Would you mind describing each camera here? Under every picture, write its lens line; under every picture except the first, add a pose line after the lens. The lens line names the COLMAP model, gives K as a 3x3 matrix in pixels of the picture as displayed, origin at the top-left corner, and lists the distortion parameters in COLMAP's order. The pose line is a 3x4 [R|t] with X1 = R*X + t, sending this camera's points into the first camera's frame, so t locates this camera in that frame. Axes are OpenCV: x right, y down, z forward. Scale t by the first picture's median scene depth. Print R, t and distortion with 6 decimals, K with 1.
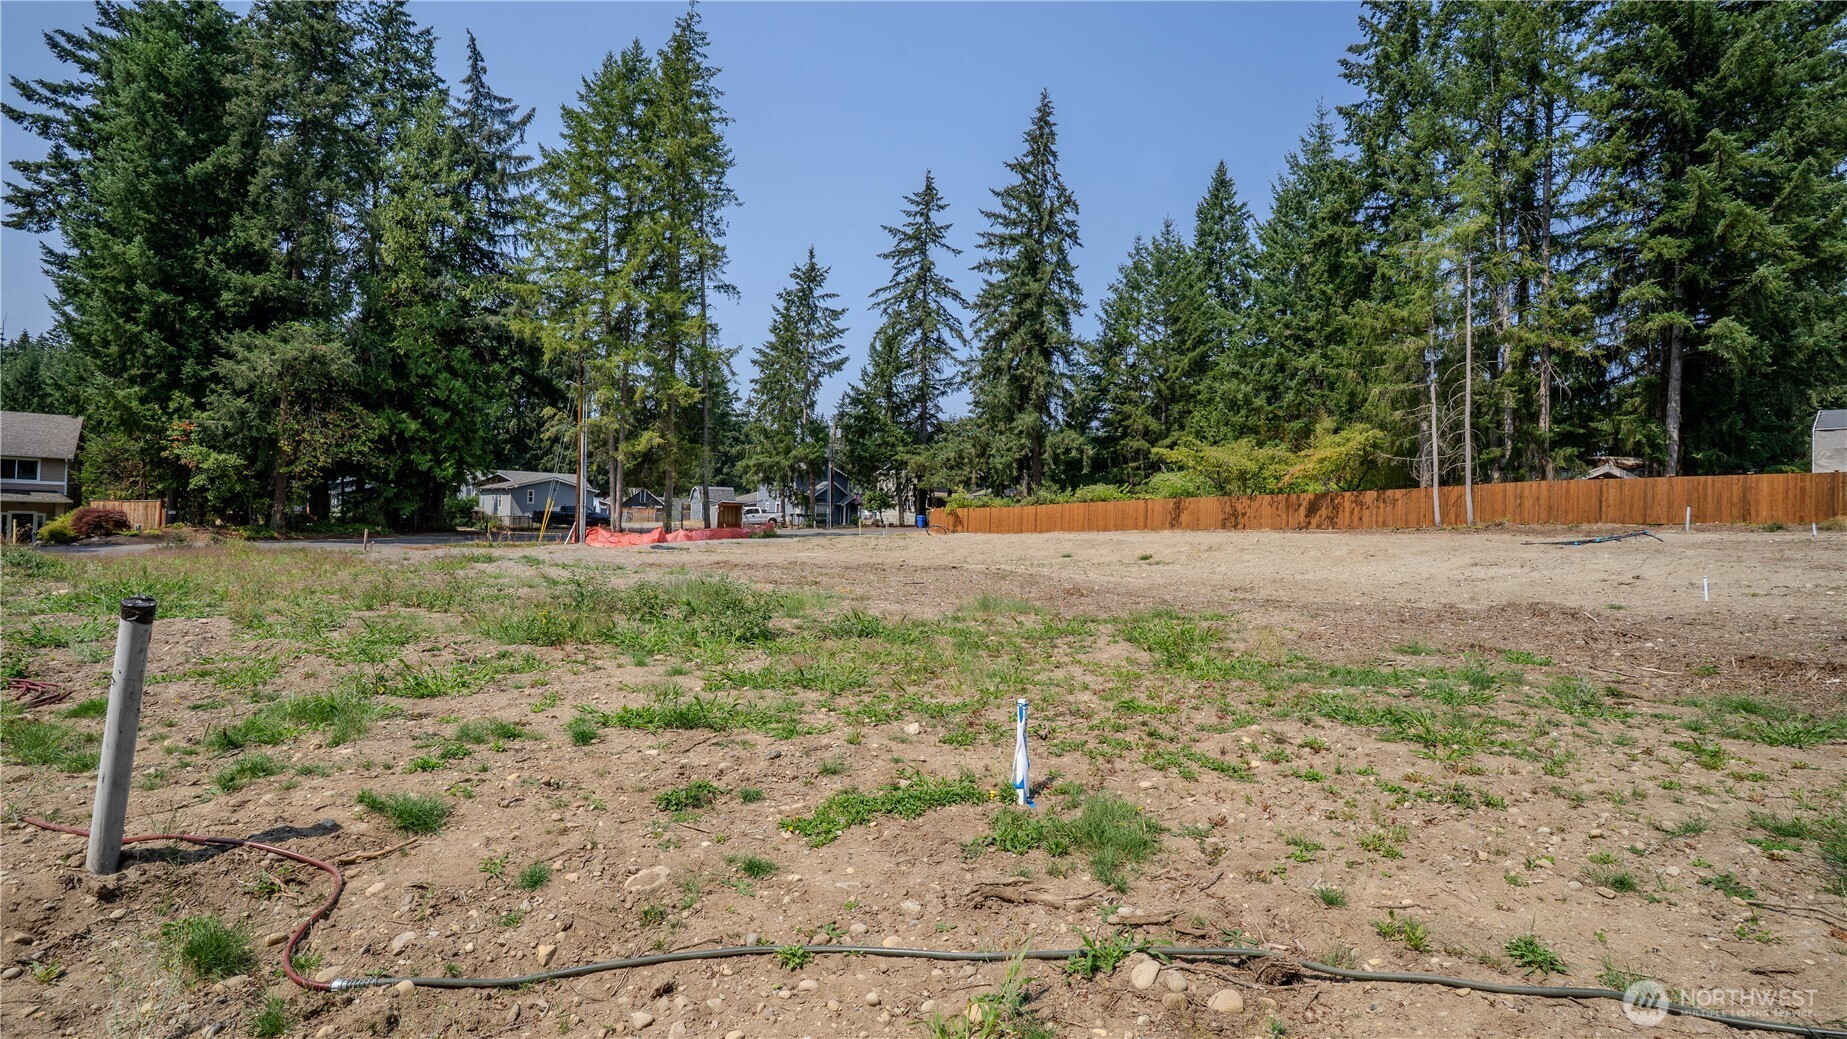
lens RADIAL K [[907.6, 0, 912.5], [0, 907.6, 508.9], [0, 0, 1]] dist [-0.076575, 0.035698]
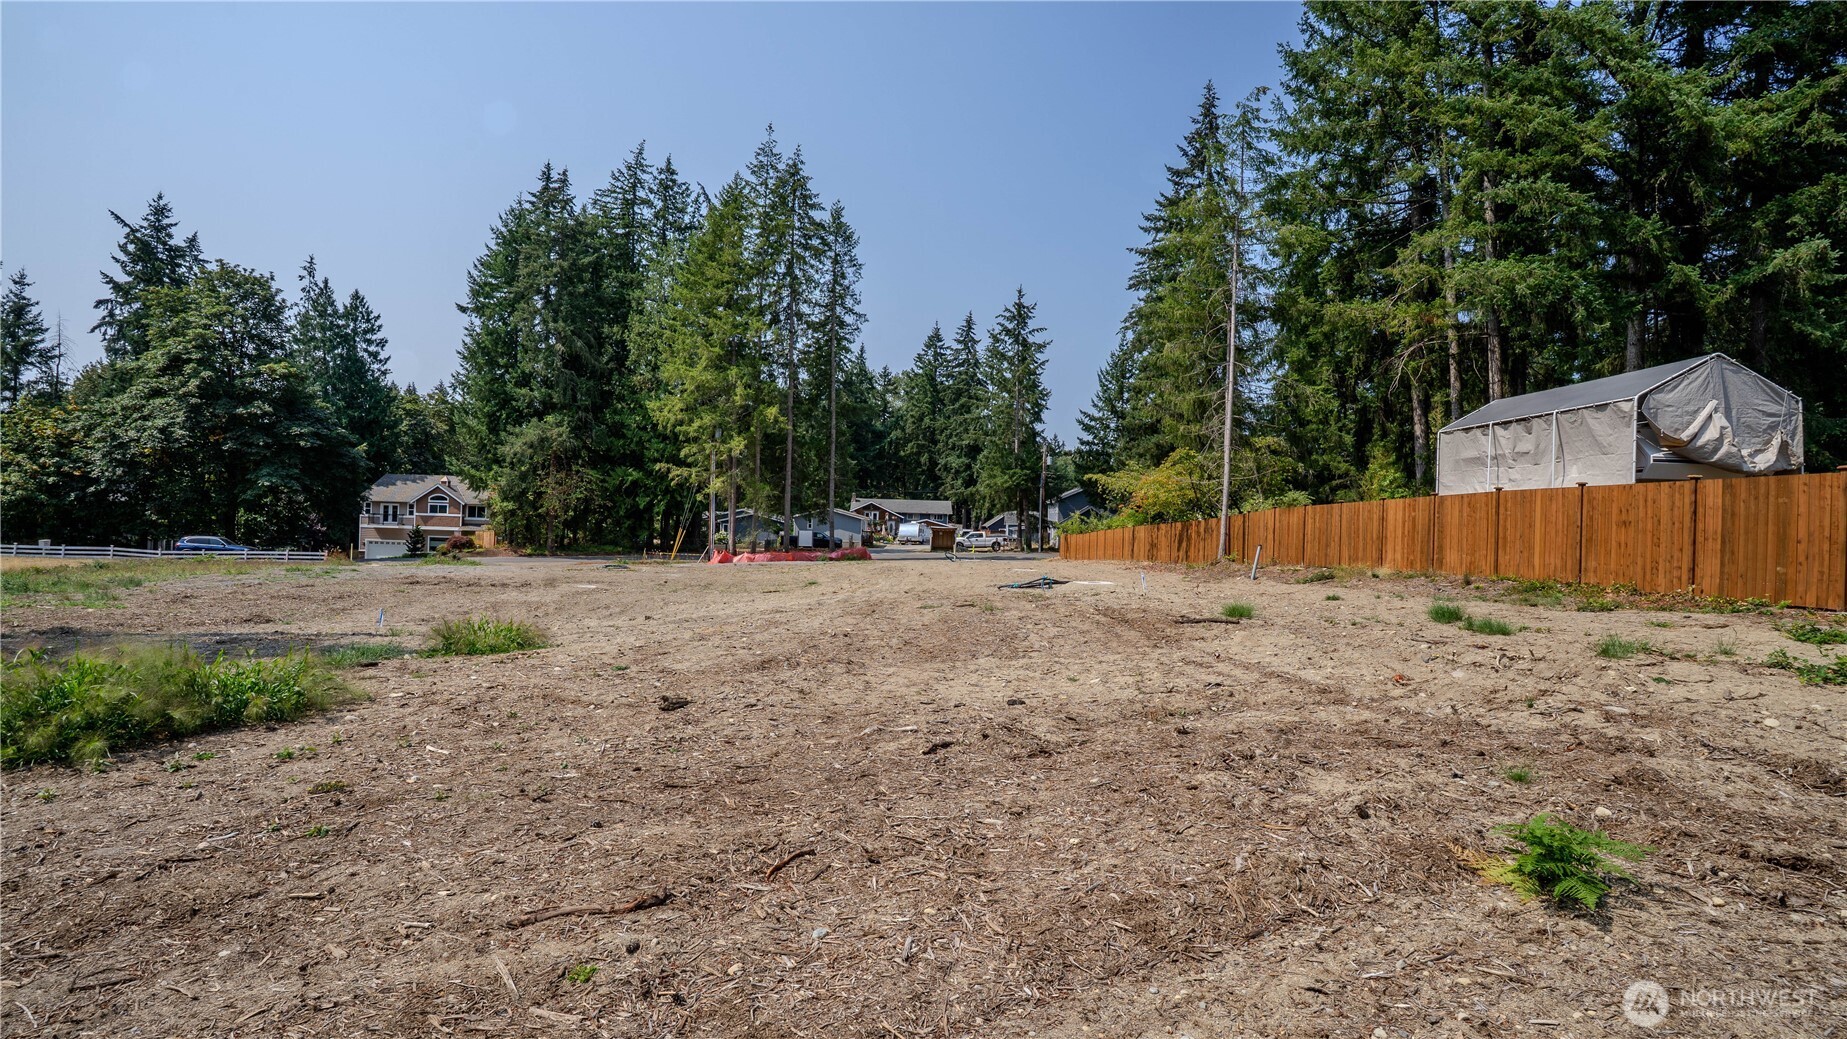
lens RADIAL K [[907.6, 0, 909.1], [0, 907.6, 508.6], [0, 0, 1]] dist [-0.076575, 0.035698]
pose [[0.790951, -0.015272, -0.611689, 0.433560], [0.003298, 0.999780, -0.020697, -0.007648], [0.611871, 0.014353, 0.790827, 0.082233]]
